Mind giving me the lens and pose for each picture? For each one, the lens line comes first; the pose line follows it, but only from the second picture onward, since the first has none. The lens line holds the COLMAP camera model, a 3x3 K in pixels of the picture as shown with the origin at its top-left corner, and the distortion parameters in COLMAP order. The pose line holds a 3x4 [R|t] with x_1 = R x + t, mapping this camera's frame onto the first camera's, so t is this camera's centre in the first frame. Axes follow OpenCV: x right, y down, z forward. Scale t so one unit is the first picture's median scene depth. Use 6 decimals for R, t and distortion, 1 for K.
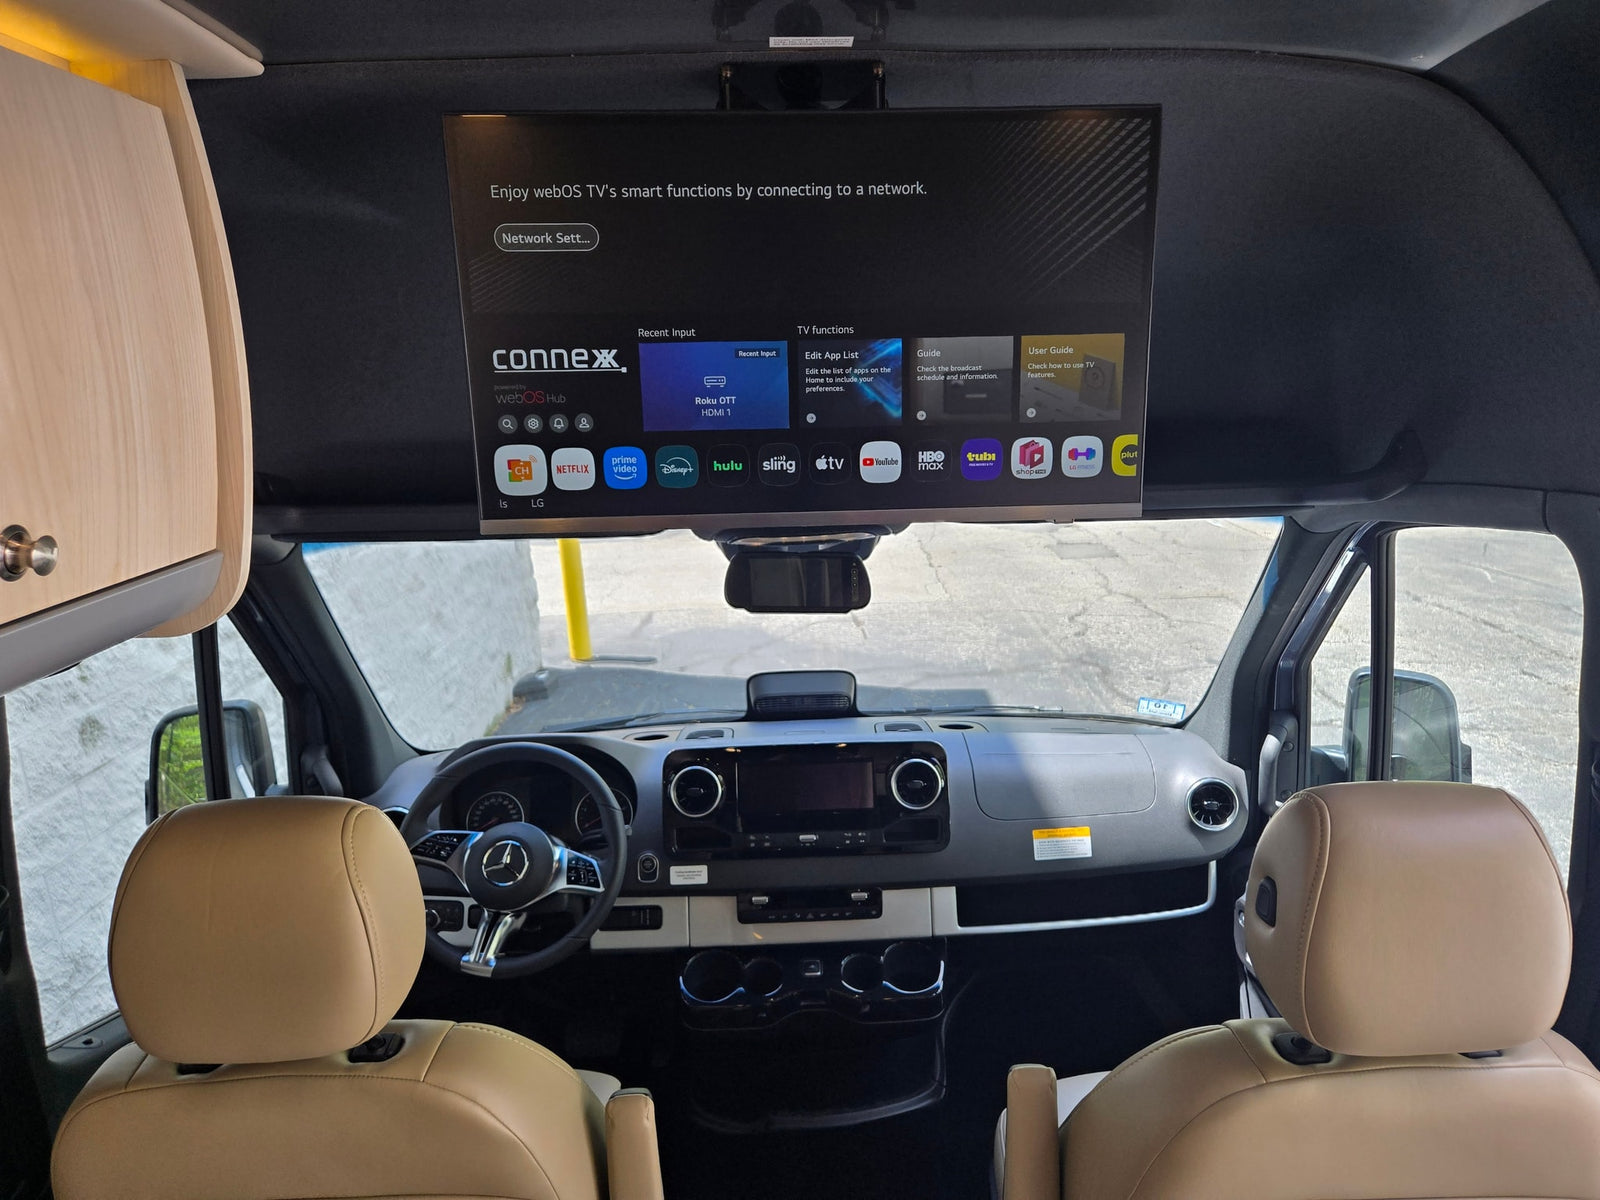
lens RADIAL K [[1138.1, 0, 828.2], [0, 1138.1, 571.2], [0, 0, 1]] dist [0.082686, -0.073317]
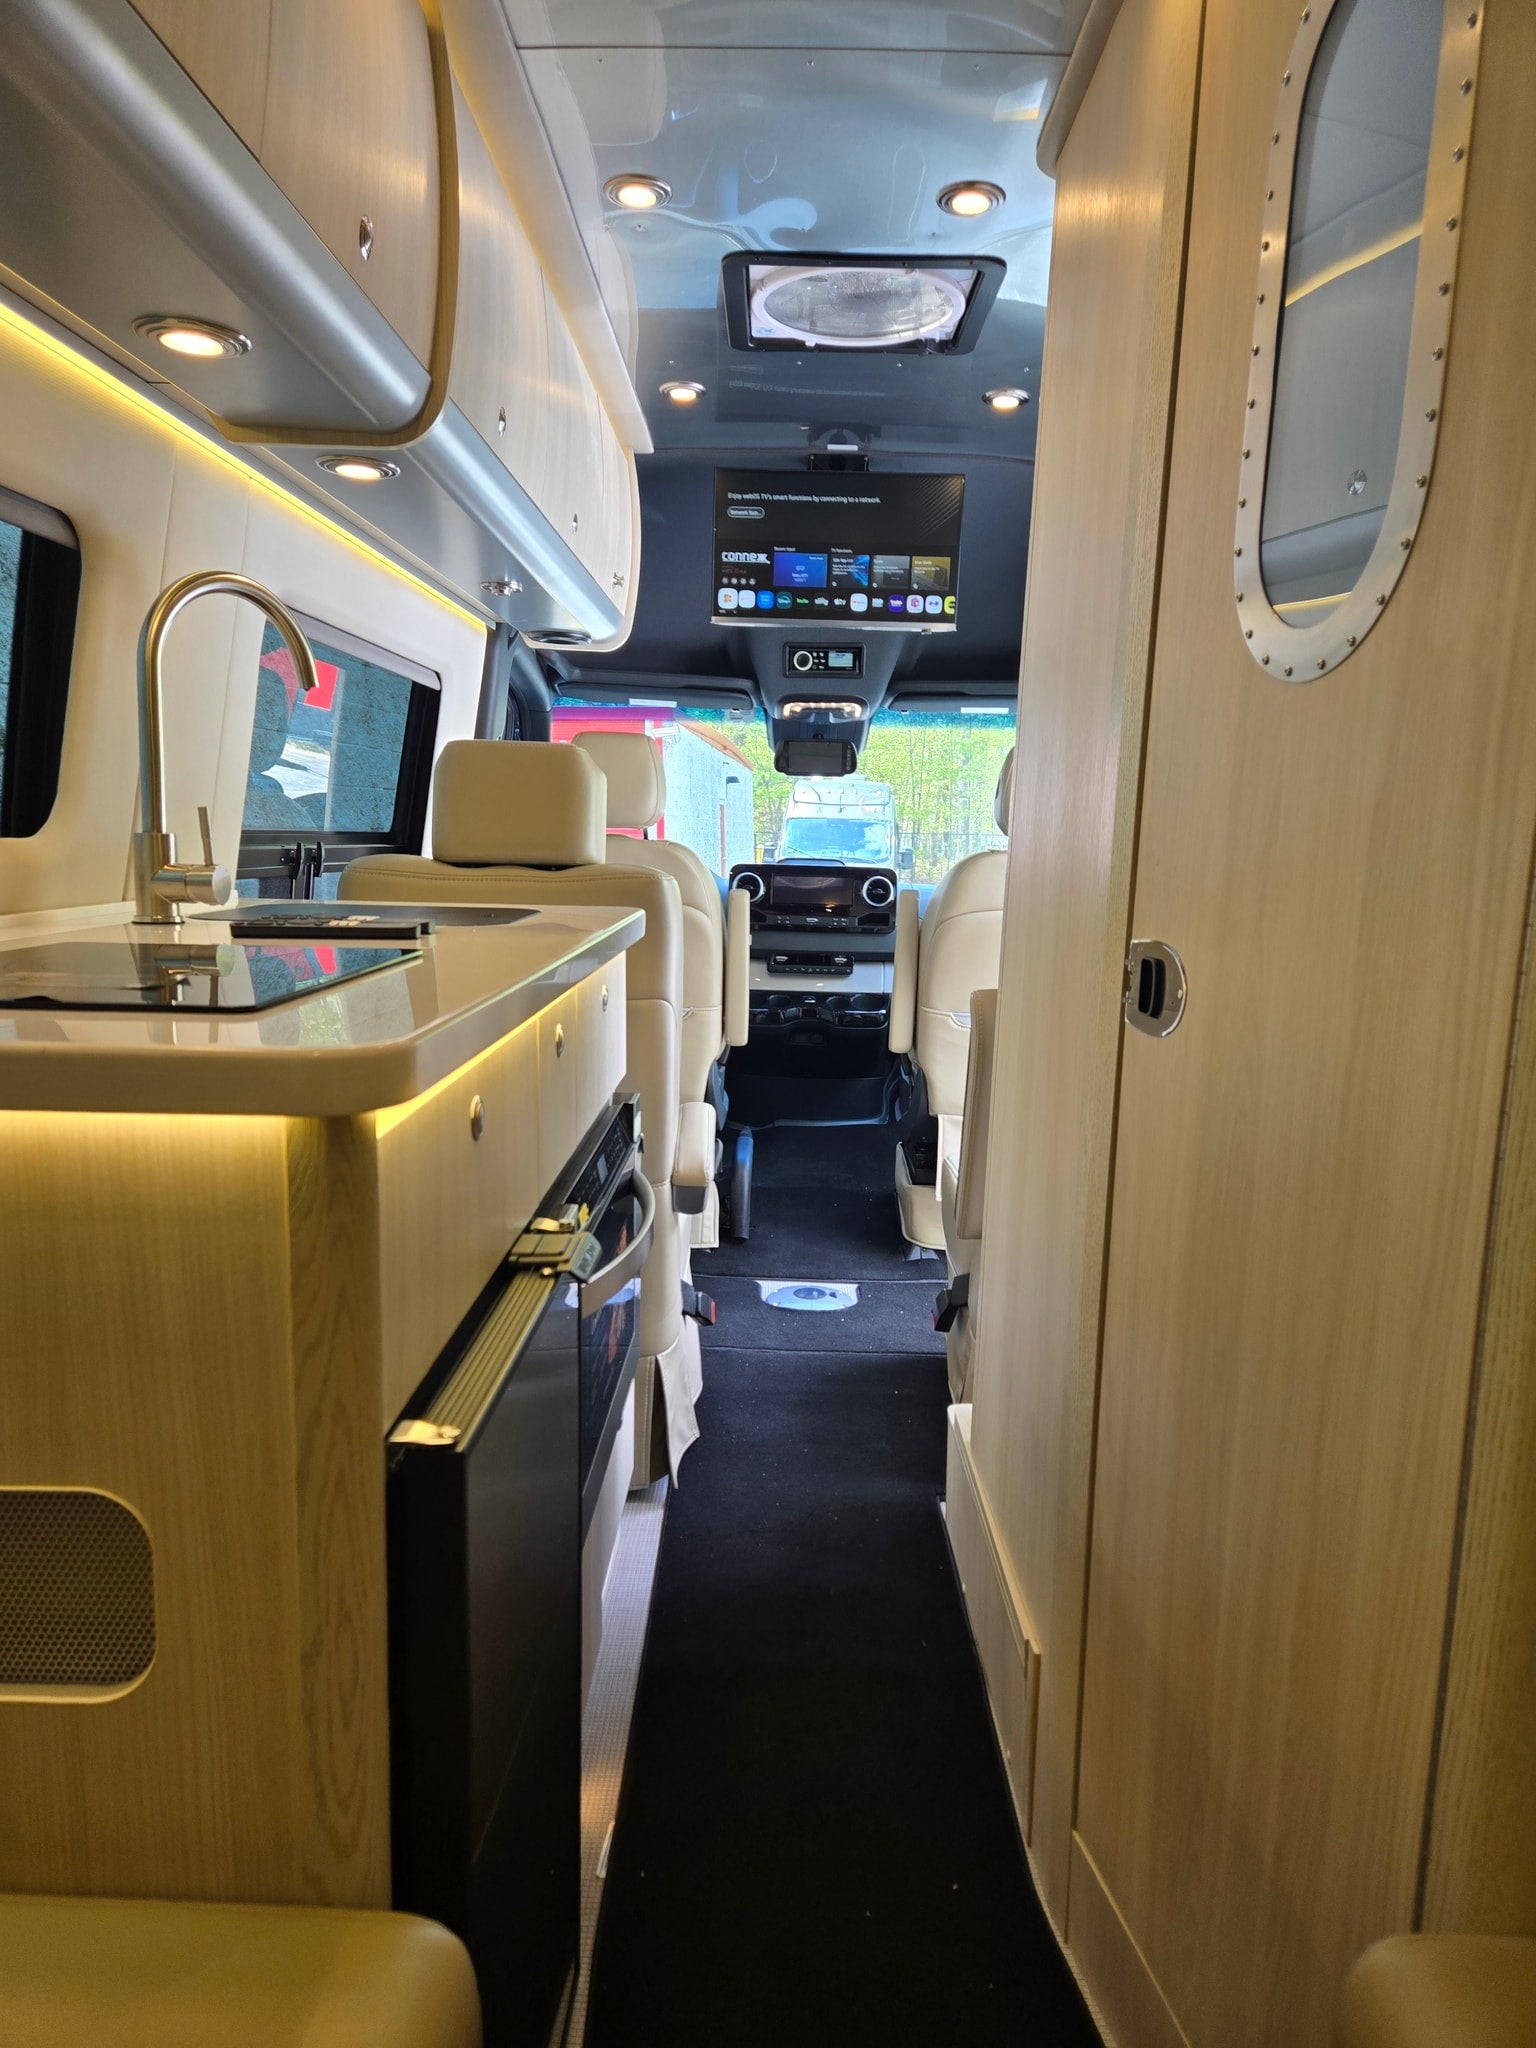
lens RADIAL K [[1389.3, 0, 759.1], [0, 1389.3, 1059.3], [0, 0, 1]] dist [0.084547, -0.069305]
pose [[0.997133, 0.058650, -0.047821, 0.014652], [-0.059666, 0.998016, -0.020090, 0.478000], [0.046548, 0.022885, 0.998654, -1.034386]]
